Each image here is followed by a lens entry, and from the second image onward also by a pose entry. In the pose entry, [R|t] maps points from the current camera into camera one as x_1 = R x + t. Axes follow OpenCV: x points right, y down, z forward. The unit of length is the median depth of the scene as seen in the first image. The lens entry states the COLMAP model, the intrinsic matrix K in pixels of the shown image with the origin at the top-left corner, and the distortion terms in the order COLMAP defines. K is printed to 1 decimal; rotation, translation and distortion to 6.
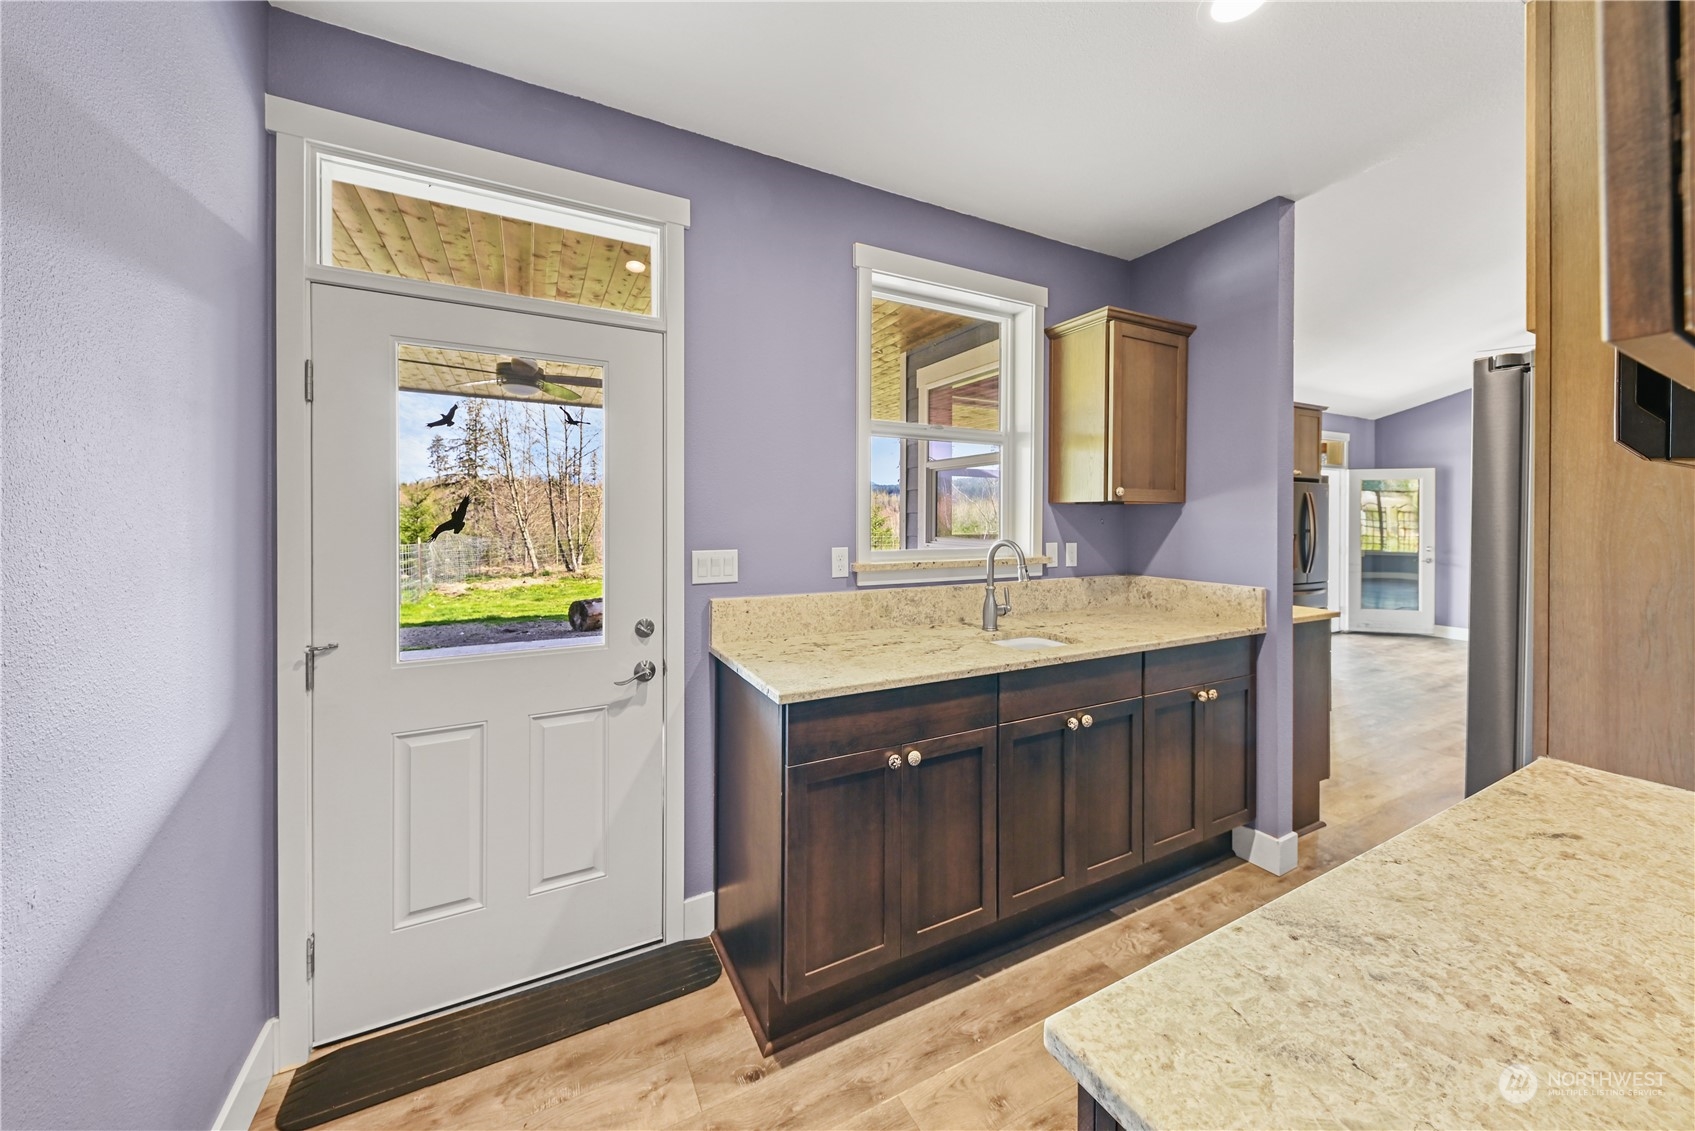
lens RADIAL K [[606.3, 0, 826.7], [0, 606.3, 512.8], [0, 0, 1]] dist [-0.001344, -0.001435]
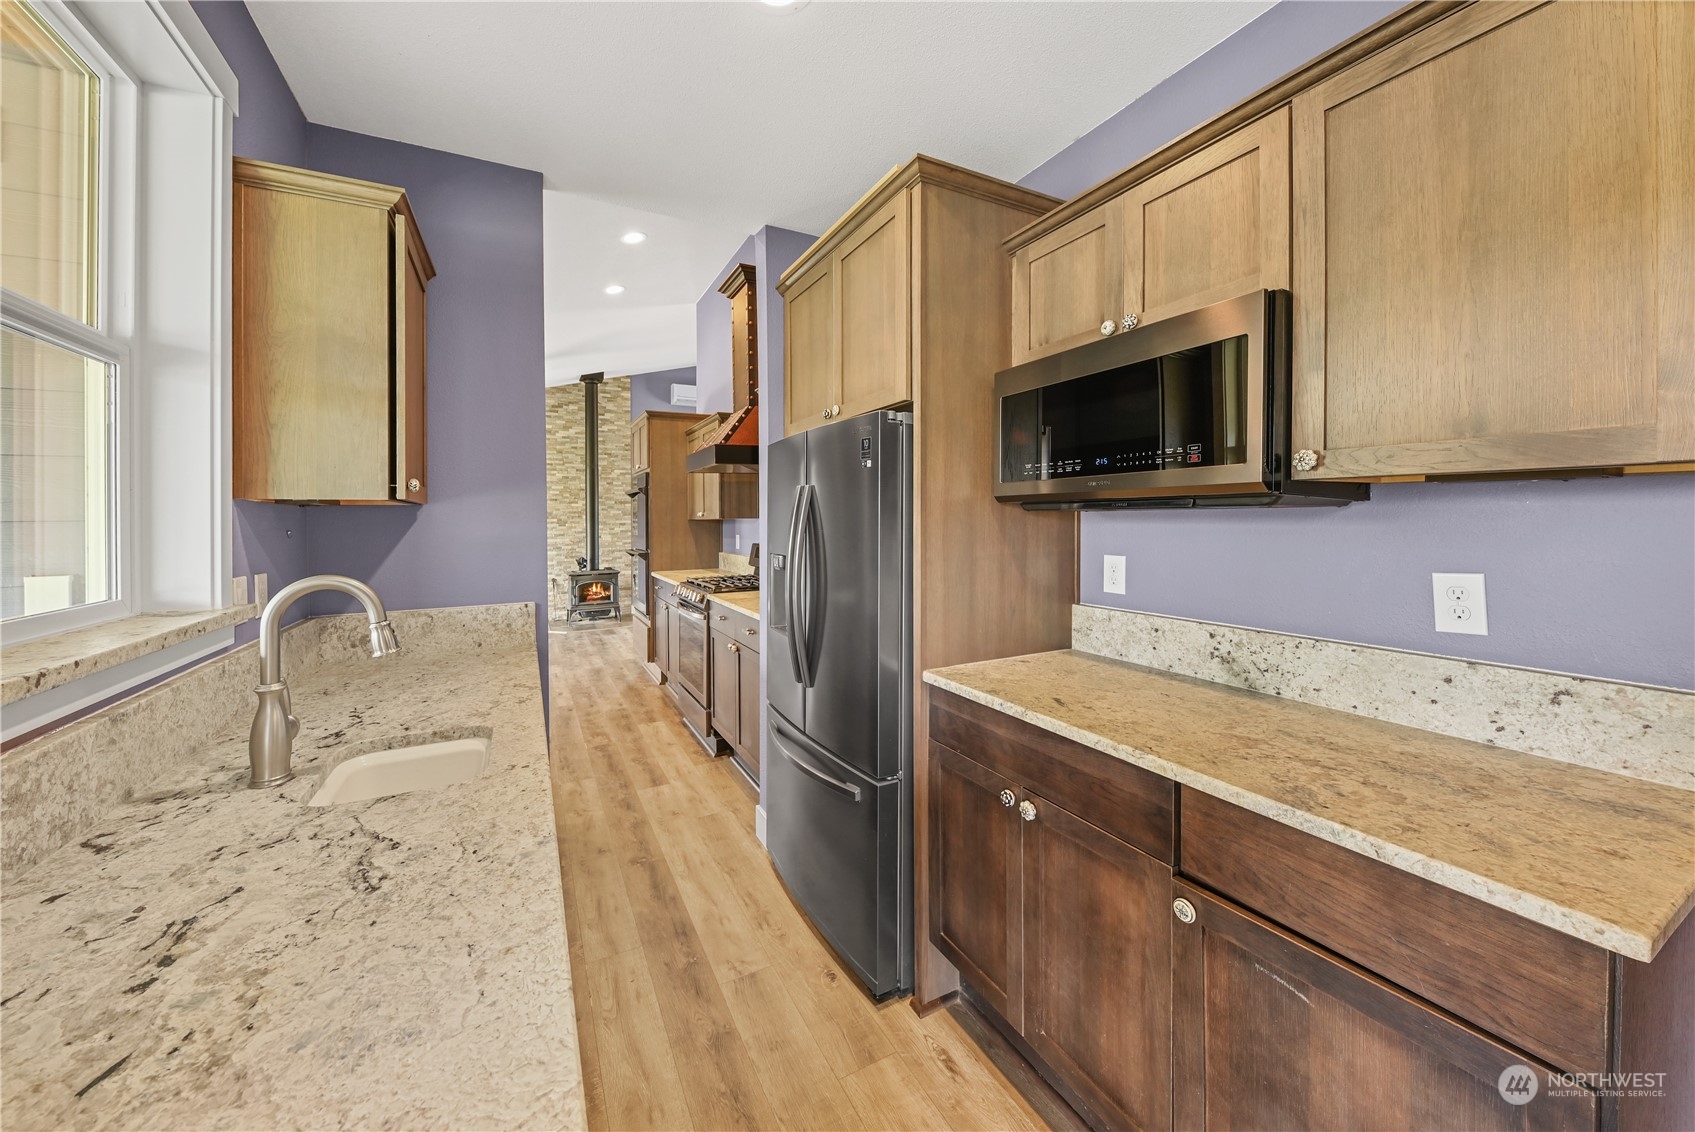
lens RADIAL K [[606.3, 0, 822.7], [0, 606.3, 516.2], [0, 0, 1]] dist [-0.001344, -0.001435]
pose [[-0.013637, -0.000014, 0.999907, -0.170622], [0.005008, 0.999987, 0.000082, 0.000021], [-0.999894, 0.005009, -0.013637, 0.573687]]
